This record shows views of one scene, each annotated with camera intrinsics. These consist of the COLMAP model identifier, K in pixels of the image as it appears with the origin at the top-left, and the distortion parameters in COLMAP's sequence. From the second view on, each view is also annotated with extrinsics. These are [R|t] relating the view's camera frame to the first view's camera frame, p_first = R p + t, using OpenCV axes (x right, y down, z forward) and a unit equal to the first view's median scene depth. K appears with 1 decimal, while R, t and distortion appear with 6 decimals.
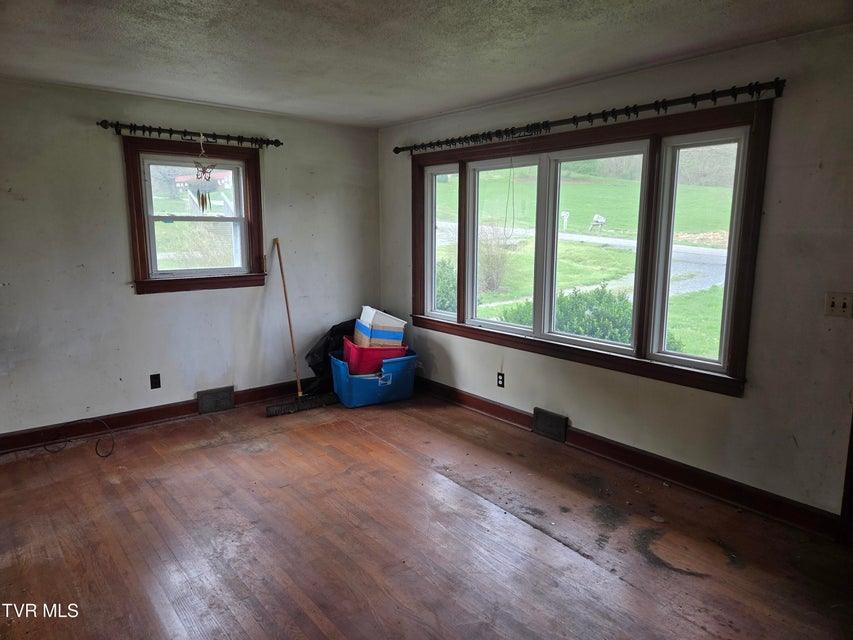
lens RADIAL K [[575.5, 0, 426.5], [0, 575.5, 320.0], [0, 0, 1]] dist [0.030407, -0.002392]
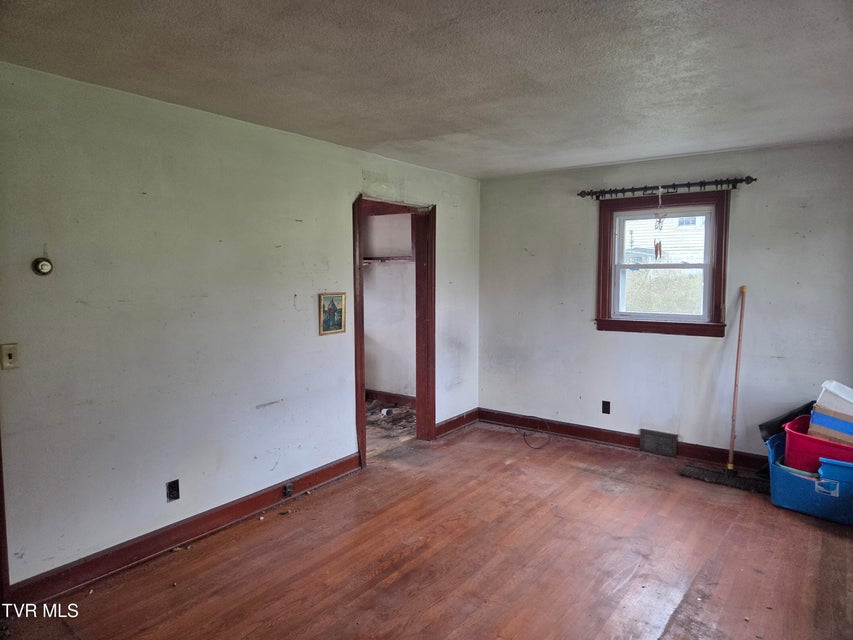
lens RADIAL K [[575.5, 0, 426.5], [0, 575.5, 320.0], [0, 0, 1]] dist [0.030407, -0.002392]
pose [[0.239934, 0.080886, -0.967414, 0.542097], [-0.153893, 0.987091, 0.044363, -0.061129], [0.958514, 0.138234, 0.249284, 0.355195]]
